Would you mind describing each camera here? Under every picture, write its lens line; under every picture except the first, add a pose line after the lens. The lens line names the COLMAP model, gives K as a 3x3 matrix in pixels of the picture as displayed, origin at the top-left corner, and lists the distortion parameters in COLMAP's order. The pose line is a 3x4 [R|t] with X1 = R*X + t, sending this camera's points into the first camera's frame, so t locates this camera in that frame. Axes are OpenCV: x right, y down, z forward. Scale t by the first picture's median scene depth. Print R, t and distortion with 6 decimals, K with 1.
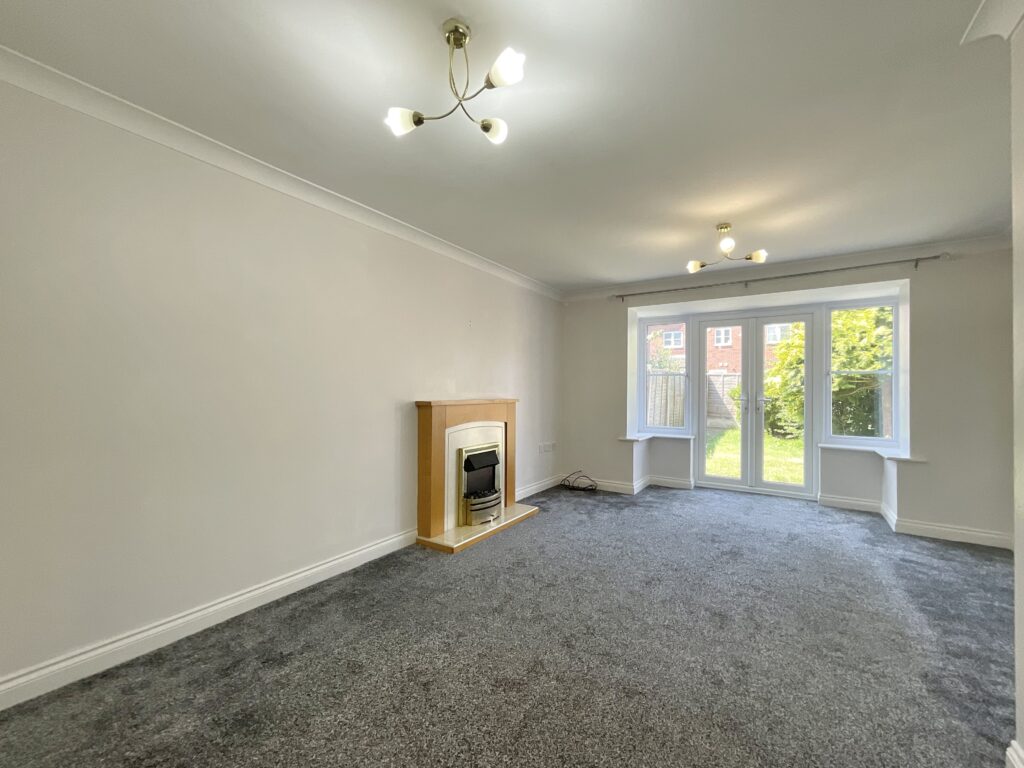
lens RADIAL K [[418.2, 0, 512.0], [0, 418.2, 384.0], [0, 0, 1]] dist [0.001065, -0.000351]
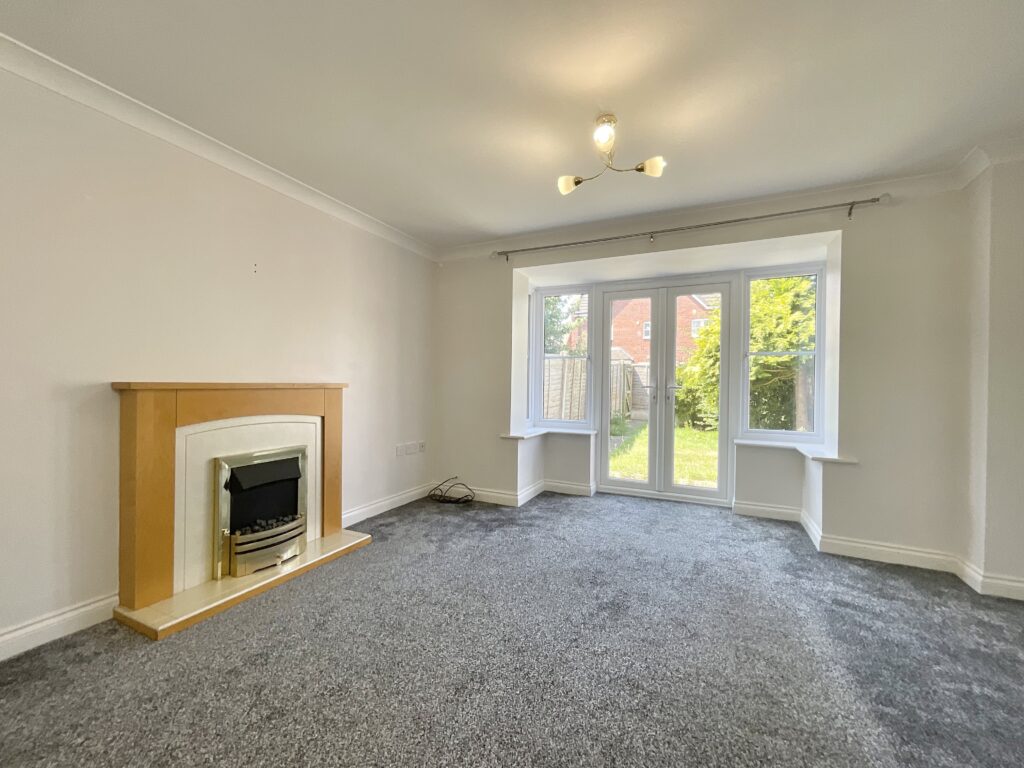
lens RADIAL K [[417.5, 0, 512.0], [0, 417.5, 384.0], [0, 0, 1]] dist [-0.004973, 0.000668]
pose [[0.990546, 0.003672, 0.137132, 0.204825], [-0.005918, 0.999855, 0.015978, 0.025209], [-0.137054, -0.016638, 0.990424, 0.272308]]
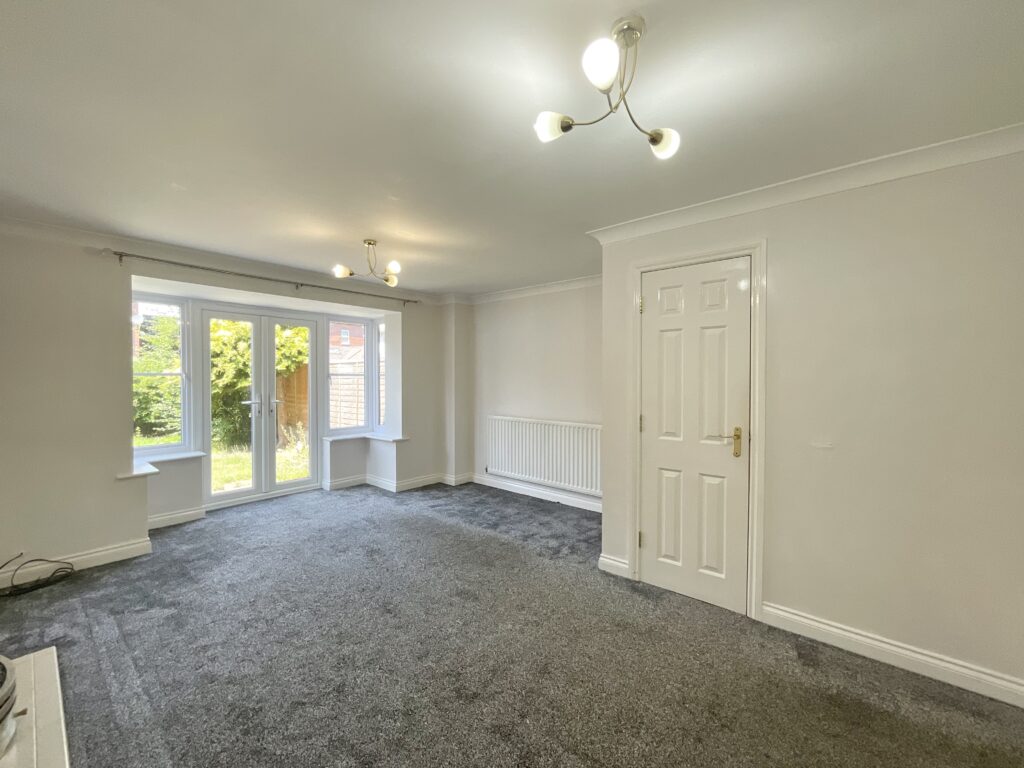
lens RADIAL K [[418.2, 0, 512.0], [0, 418.2, 384.0], [0, 0, 1]] dist [0.001065, -0.000351]
pose [[0.124223, -0.024892, 0.991942, -0.369571], [-0.015258, 0.999519, 0.026993, -0.046735], [-0.992137, -0.018488, 0.123784, 0.396583]]
